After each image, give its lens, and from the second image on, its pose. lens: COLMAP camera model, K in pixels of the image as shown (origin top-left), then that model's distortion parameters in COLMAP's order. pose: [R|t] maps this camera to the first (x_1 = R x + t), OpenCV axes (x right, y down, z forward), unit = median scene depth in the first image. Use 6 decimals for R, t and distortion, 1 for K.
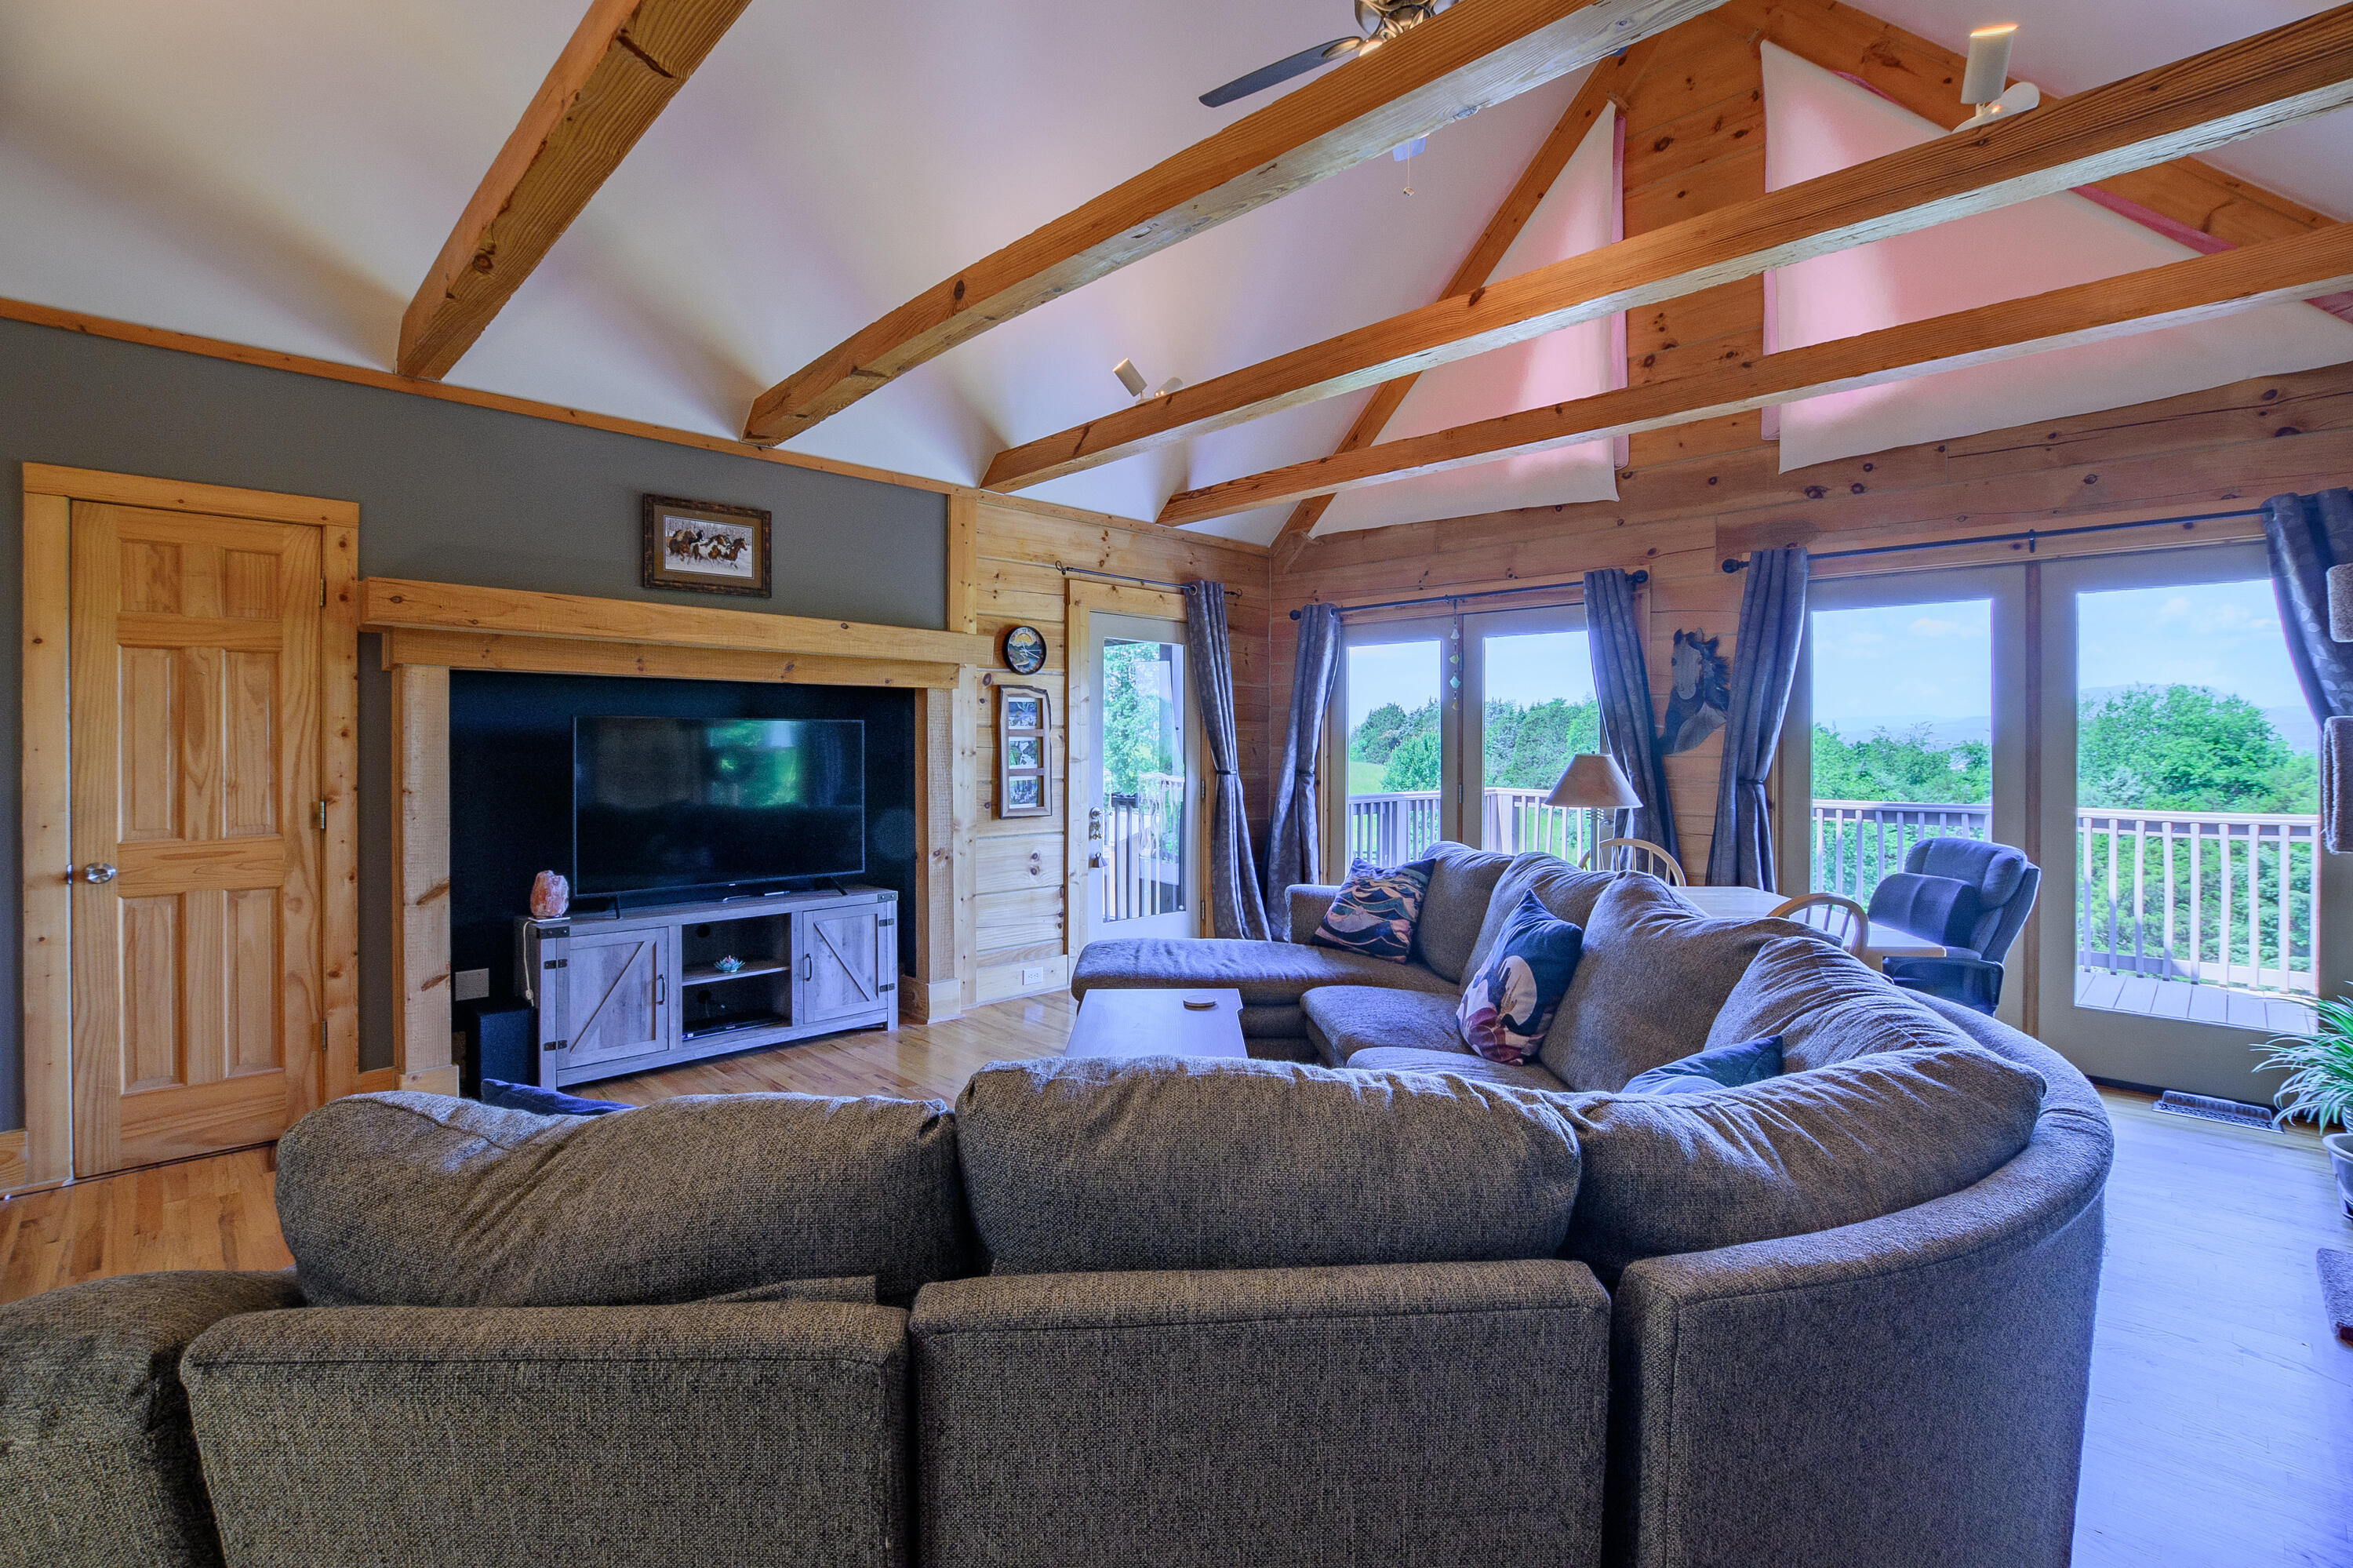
lens RADIAL K [[1035.4, 0, 1185.4], [0, 1035.4, 742.3], [0, 0, 1]] dist [-0.036569, 0.004643]
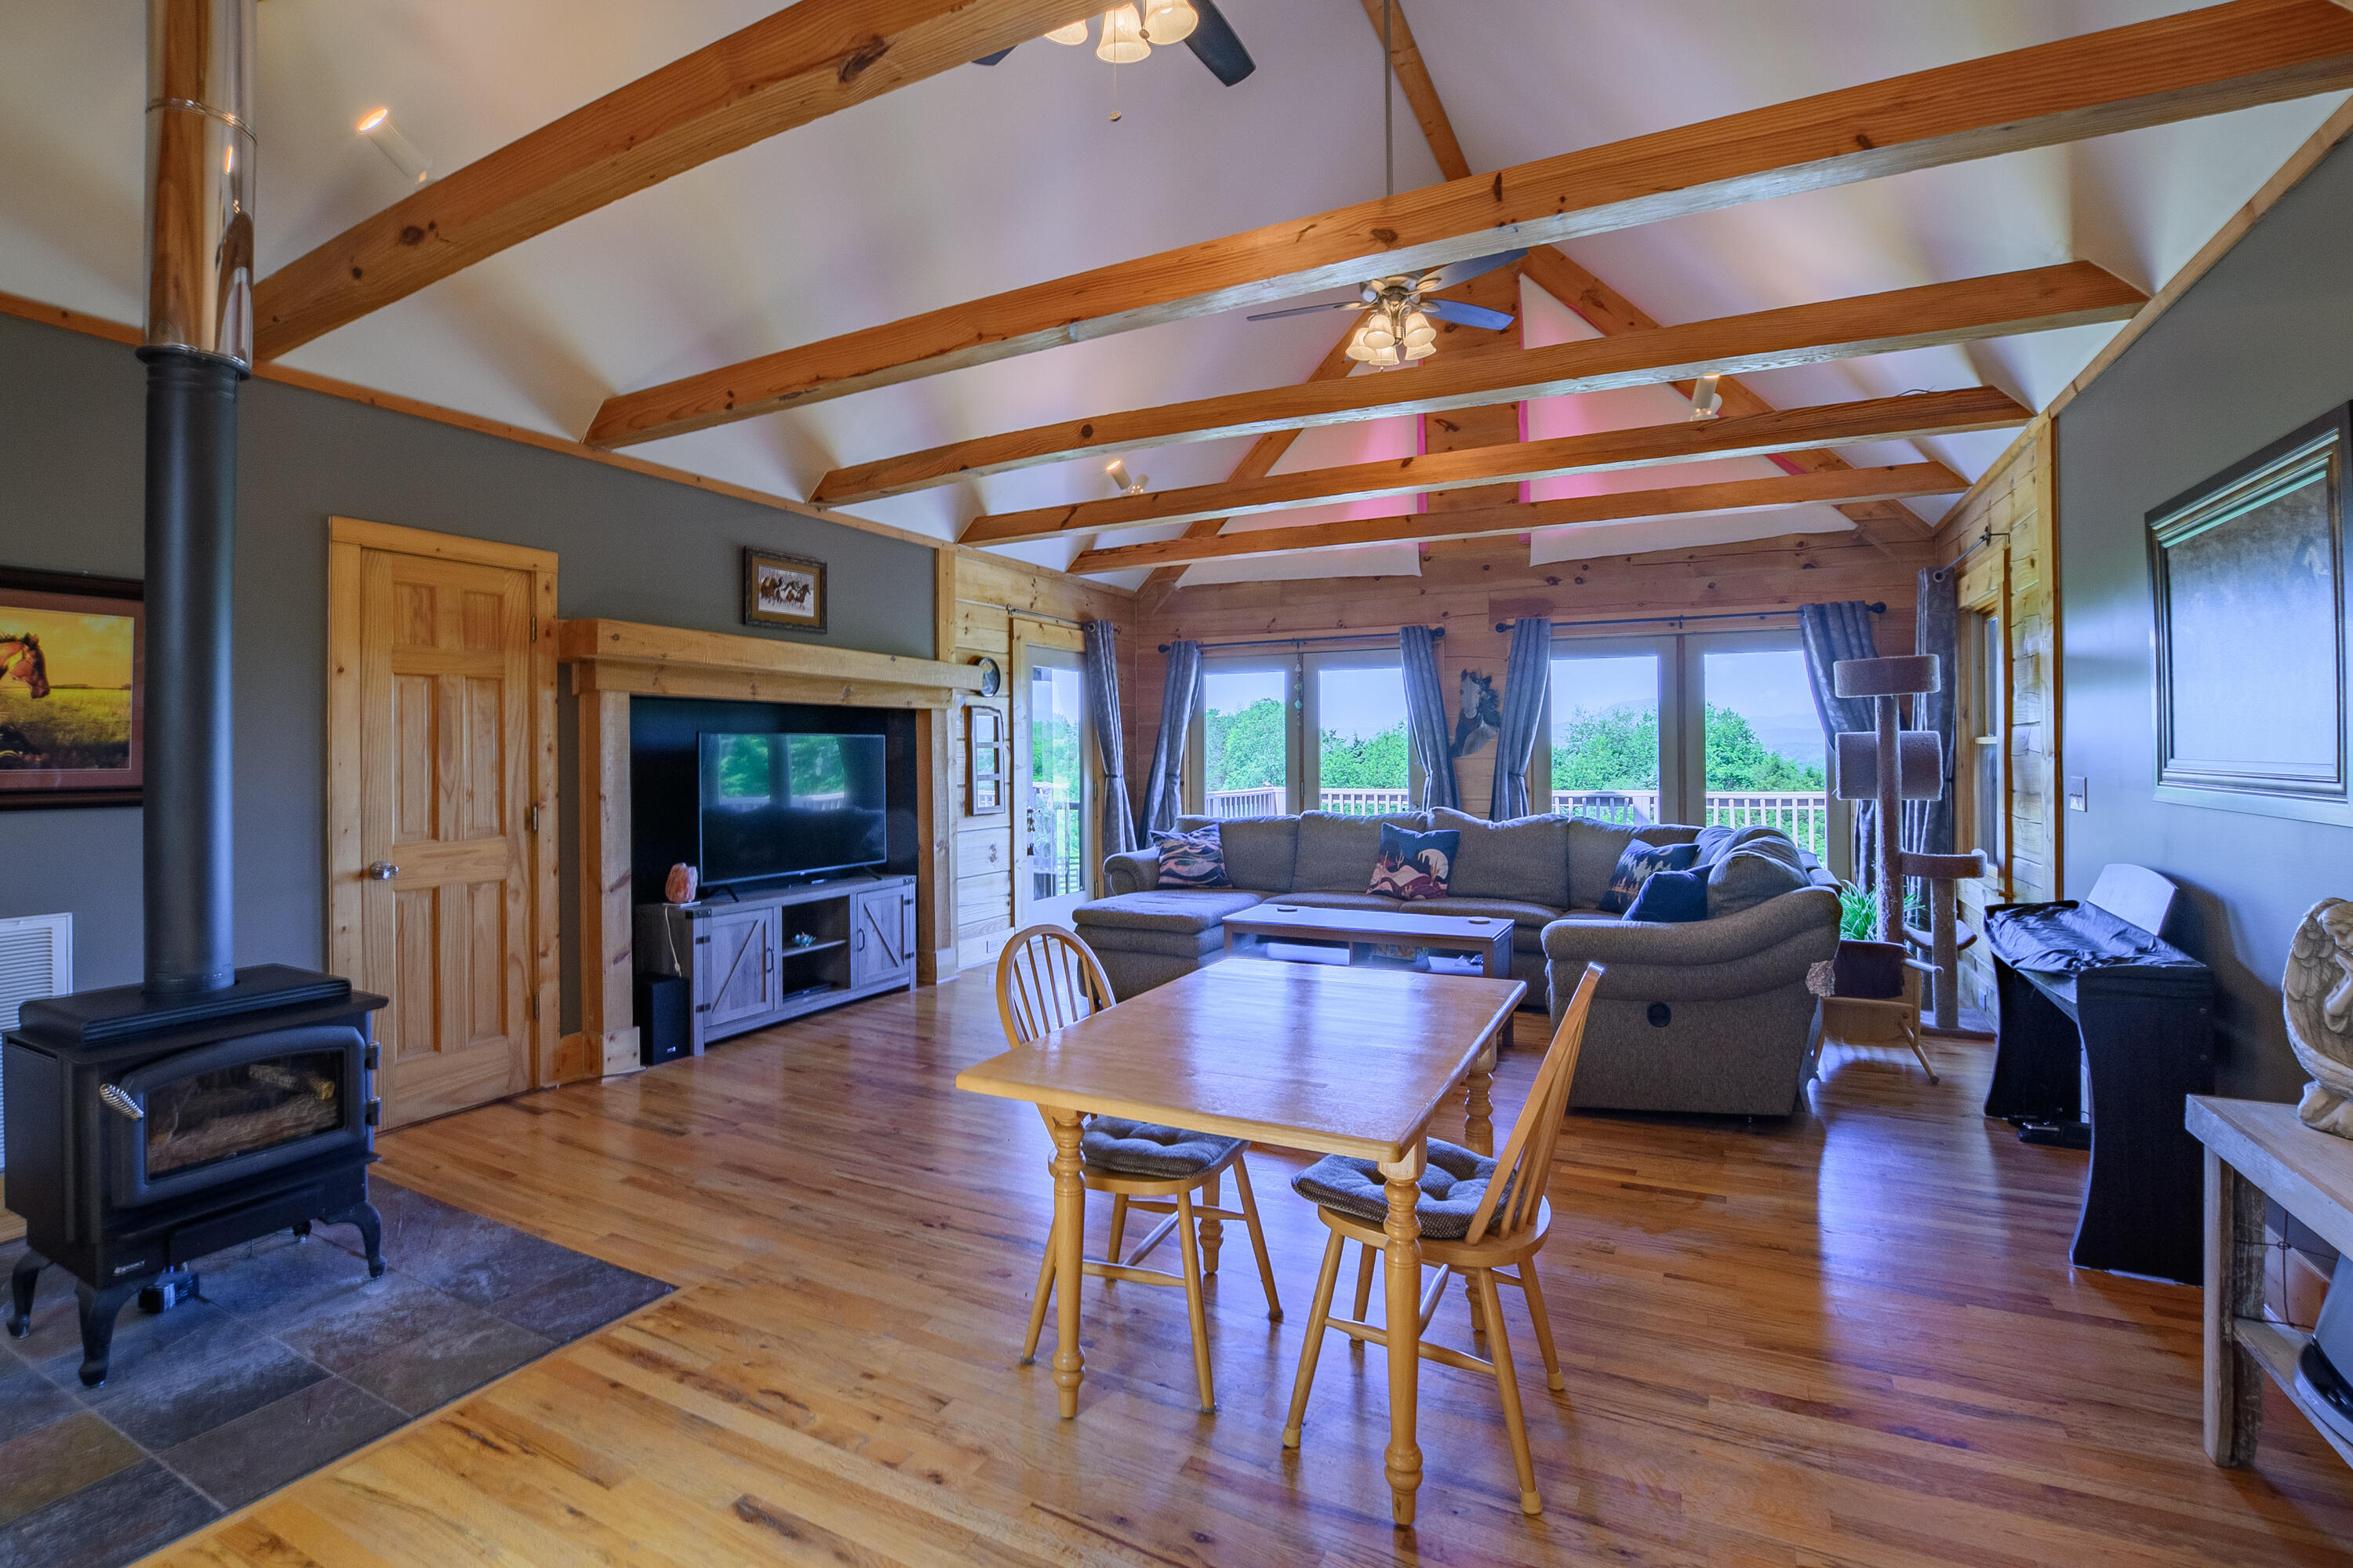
lens RADIAL K [[1035.4, 0, 1185.4], [0, 1035.4, 742.3], [0, 0, 1]] dist [-0.036569, 0.004643]
pose [[0.949569, -0.005817, 0.313503, -0.385305], [0.008990, 0.999922, -0.008677, 0.000523], [-0.313428, 0.011057, 0.949548, -0.276035]]
